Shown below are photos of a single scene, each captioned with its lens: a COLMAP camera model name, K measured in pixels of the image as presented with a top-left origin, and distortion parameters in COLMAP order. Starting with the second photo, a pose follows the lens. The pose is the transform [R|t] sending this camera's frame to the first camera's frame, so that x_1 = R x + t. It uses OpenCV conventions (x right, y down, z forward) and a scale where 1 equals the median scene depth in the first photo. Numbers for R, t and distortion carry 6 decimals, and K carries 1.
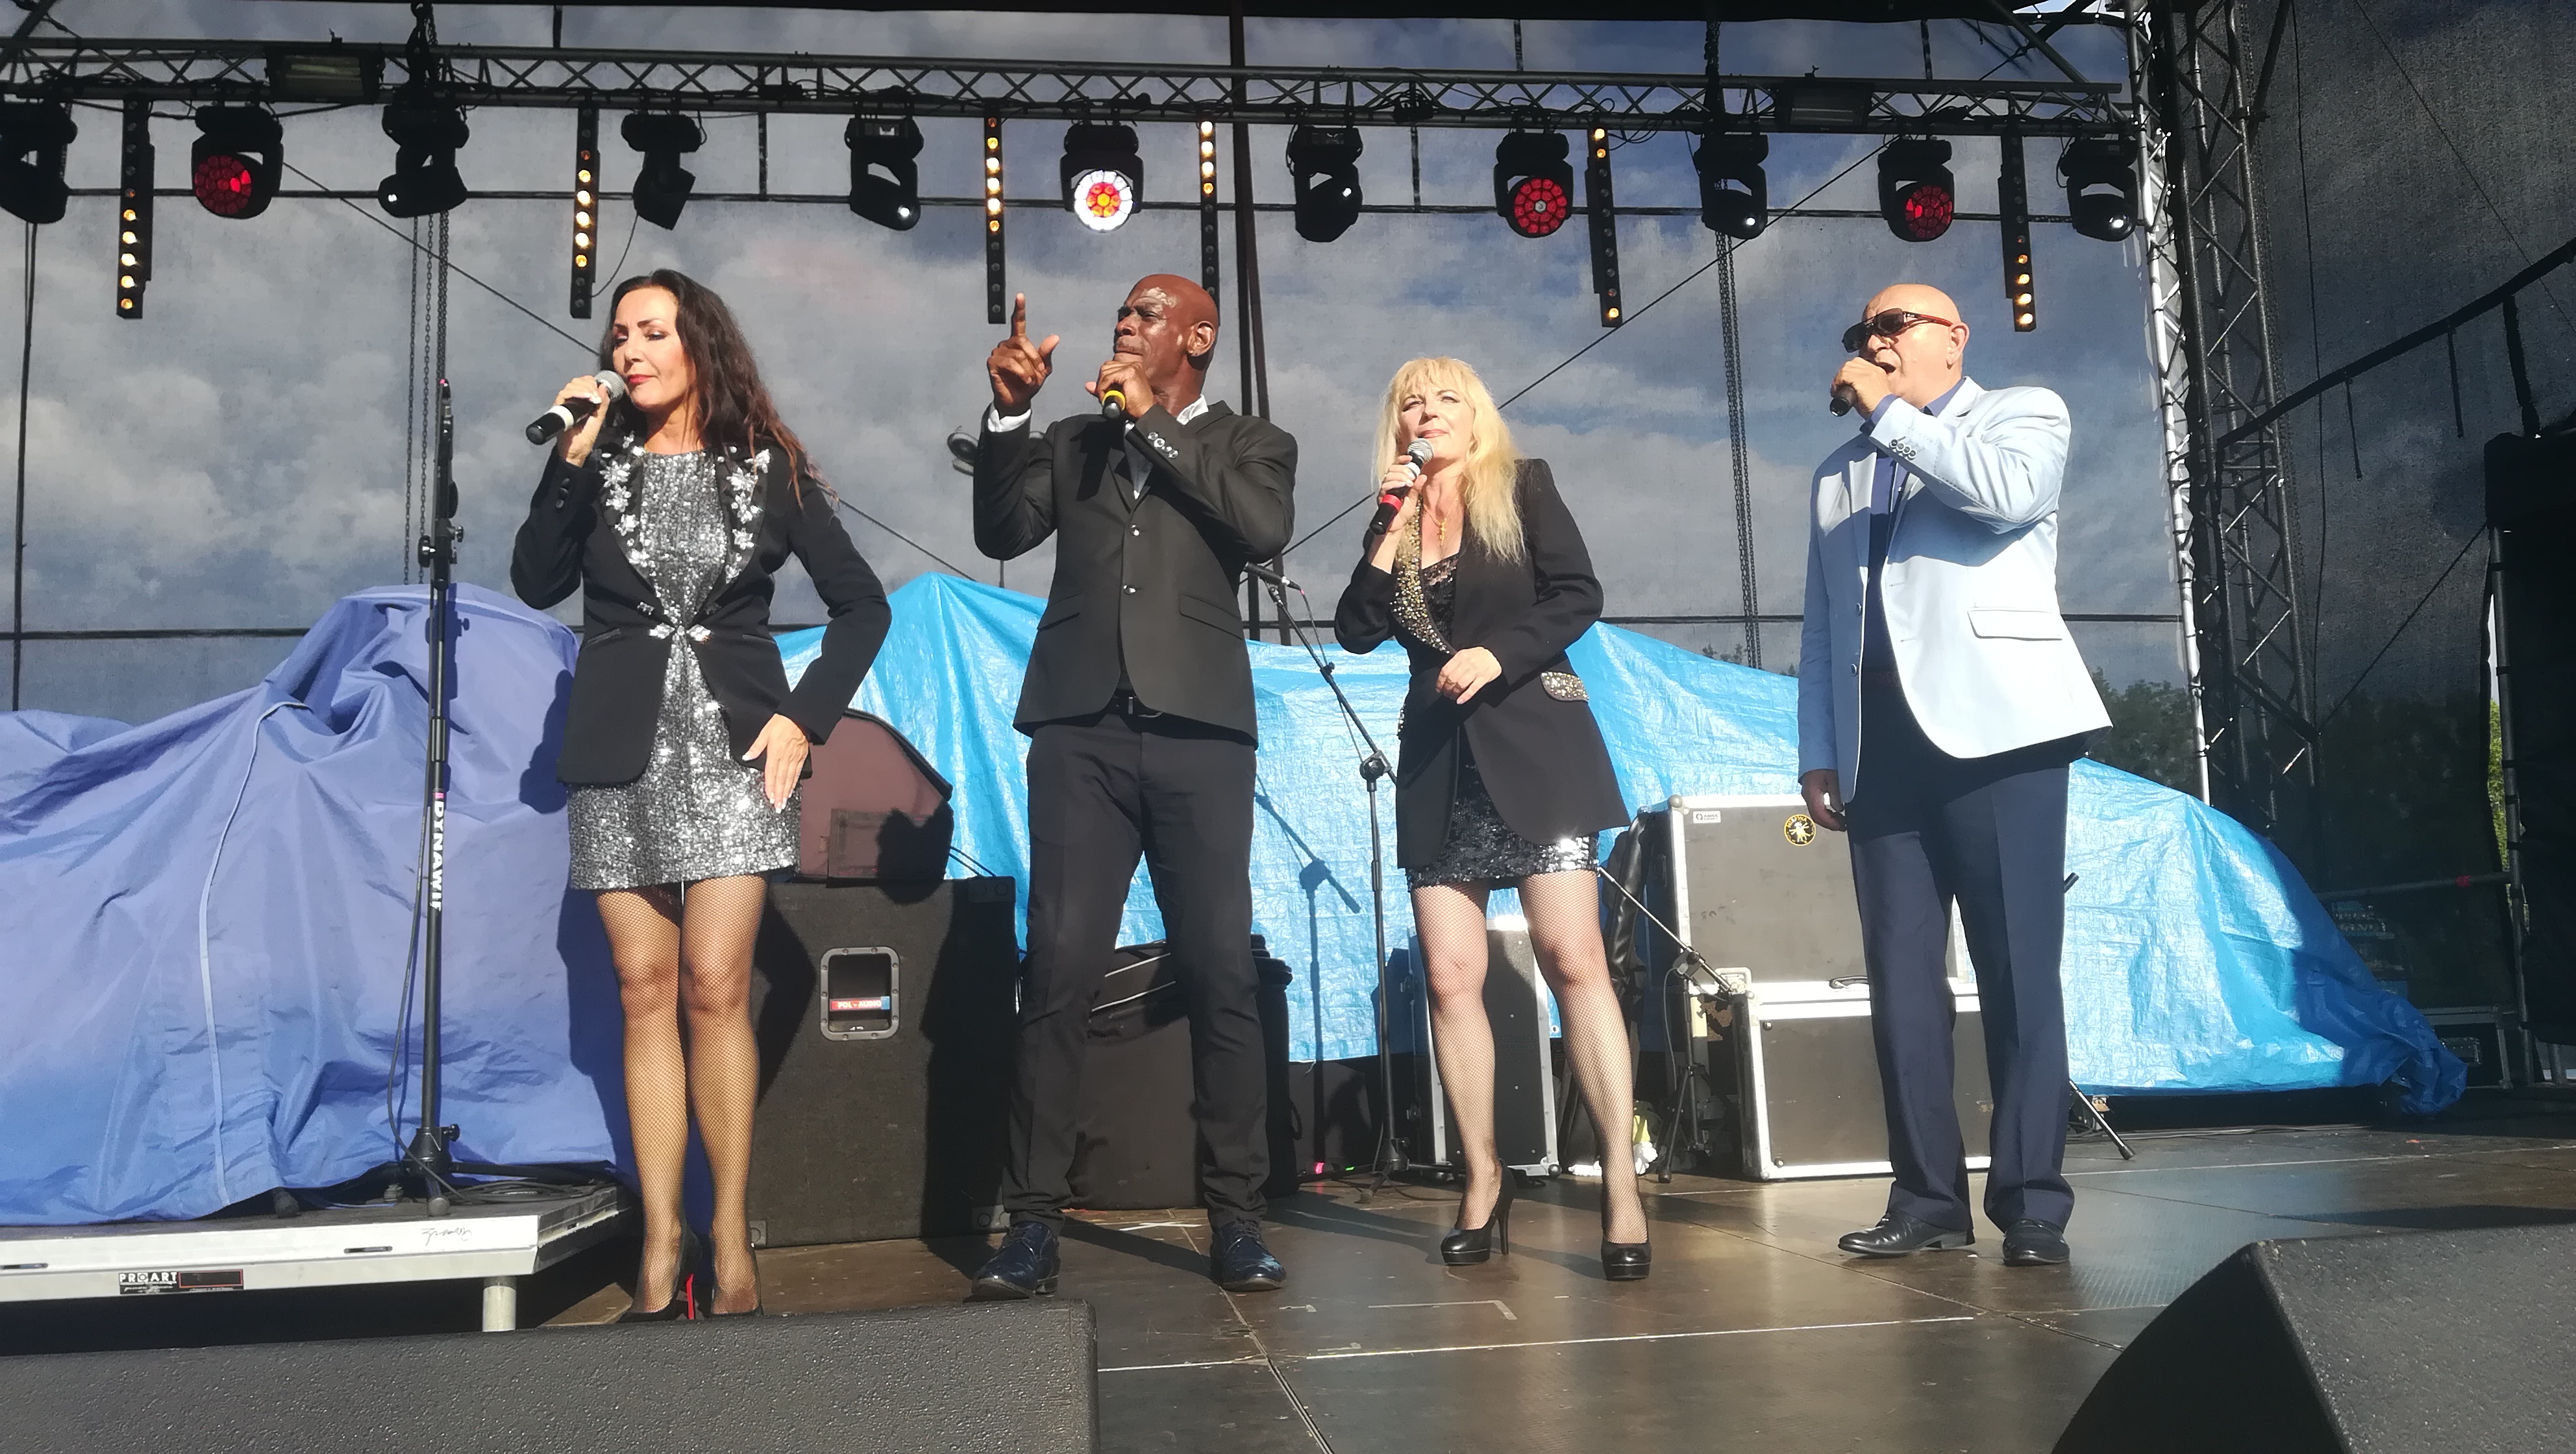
lens RADIAL K [[2030.7, 0, 1282.2], [0, 2030.7, 736.1], [0, 0, 1]] dist [0.048868, -0.082871]
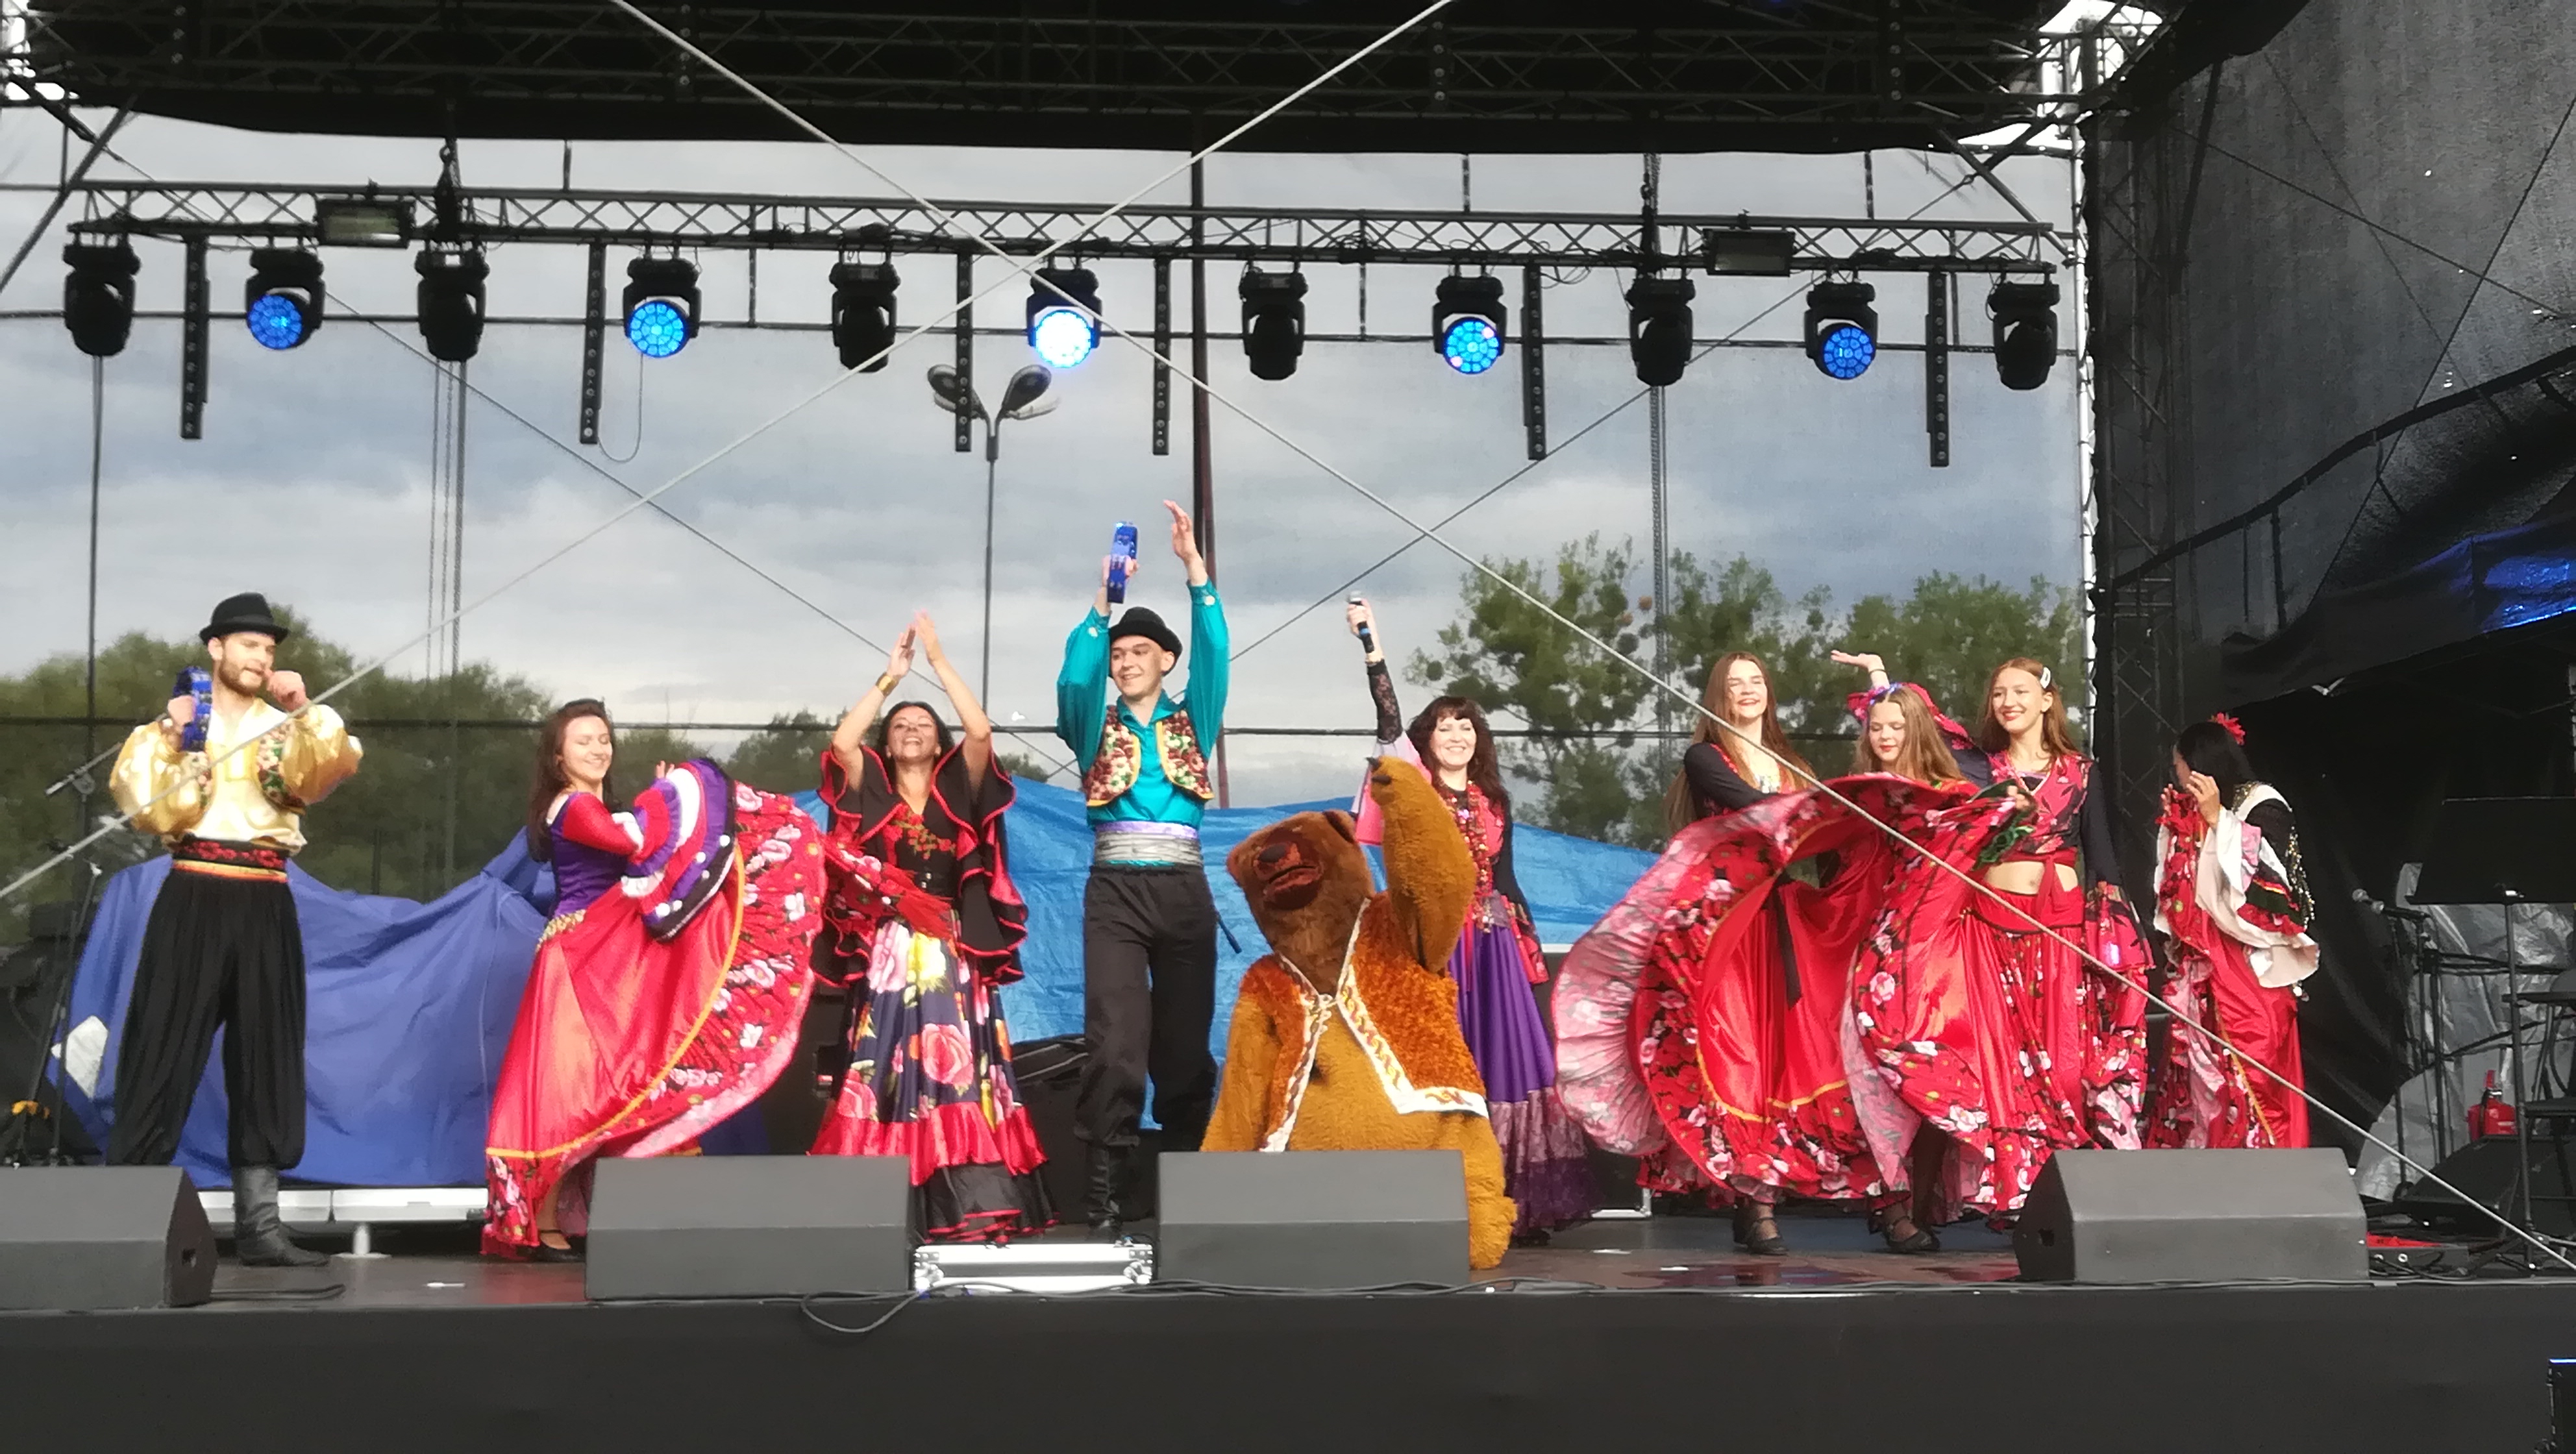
lens RADIAL K [[3090.9, 0, 1278.5], [0, 3090.9, 758.3], [0, 0, 1]] dist [0.045124, 0.000000]
pose [[0.998362, 0.028376, -0.049678, 0.113491], [-0.026874, 0.999169, 0.030637, -0.092815], [0.050506, -0.029252, 0.998295, -0.638016]]
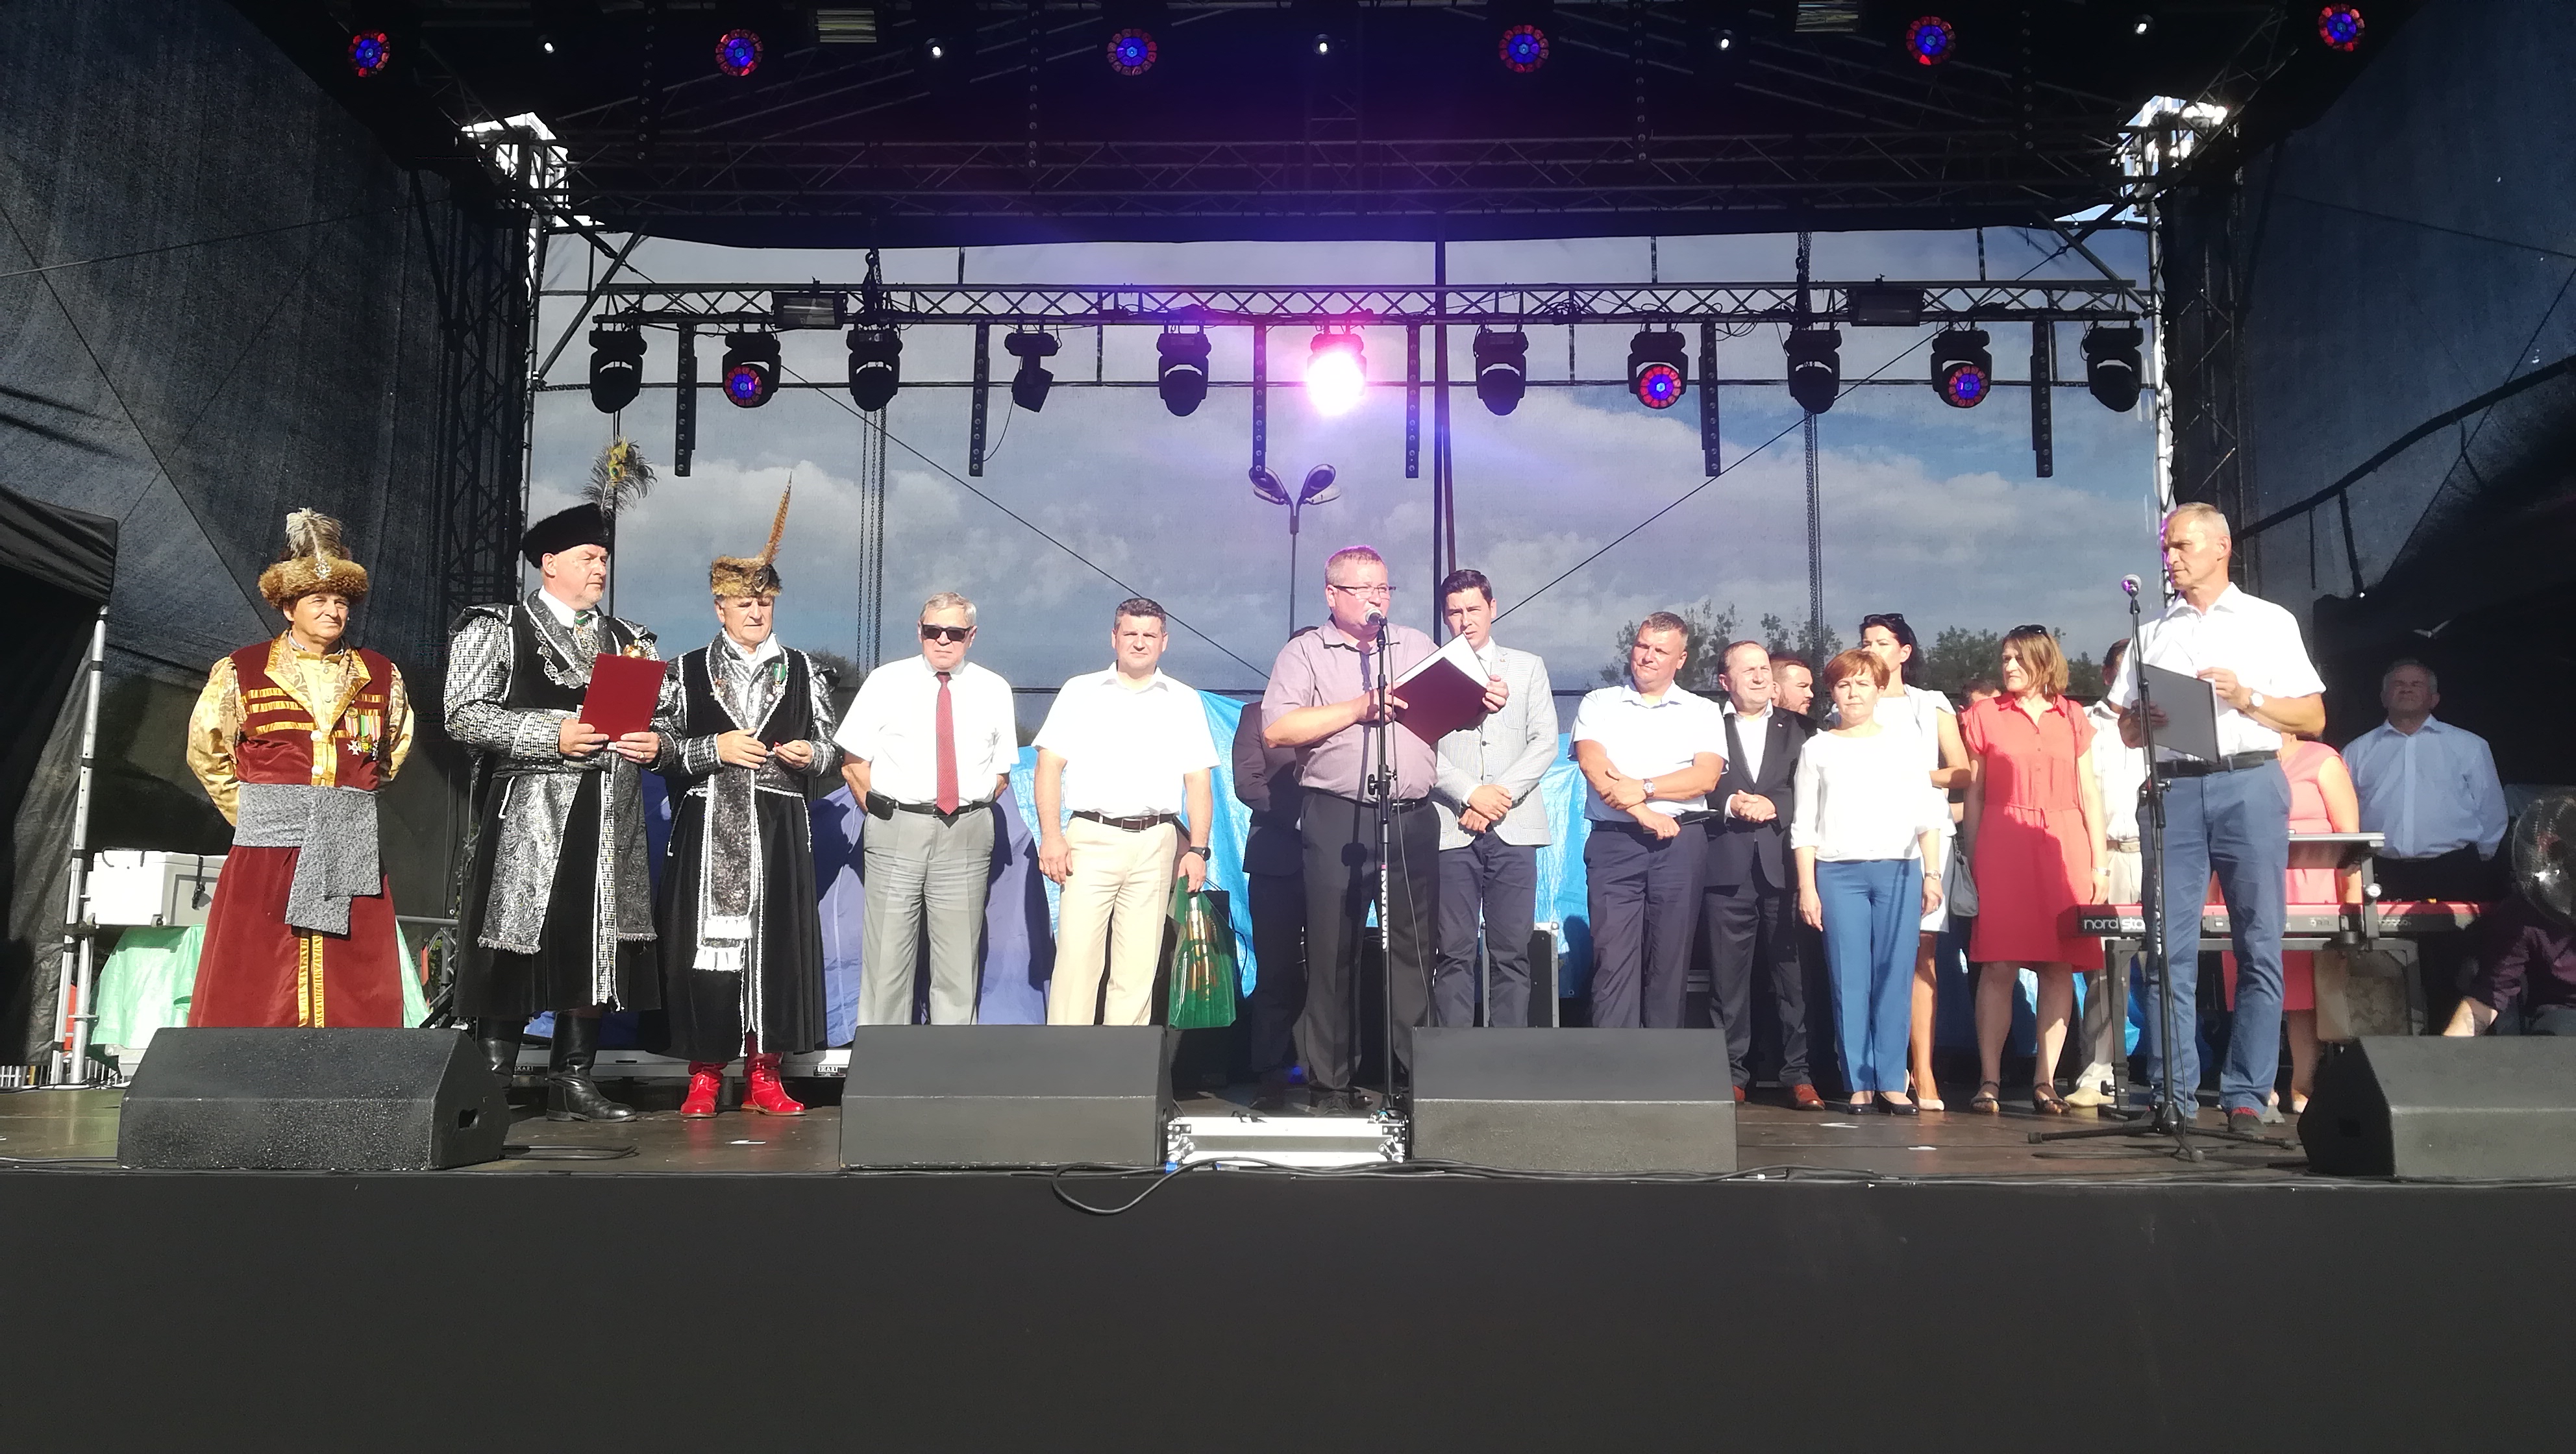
lens RADIAL K [[2030.7, 0, 1276.3], [0, 2030.7, 724.7], [0, 0, 1]] dist [0.048868, -0.082871]
pose [[0.987551, 0.023053, -0.155602, 0.091664], [-0.021042, 0.999673, 0.014560, -0.051876], [0.155887, -0.011105, 0.987712, -0.376243]]
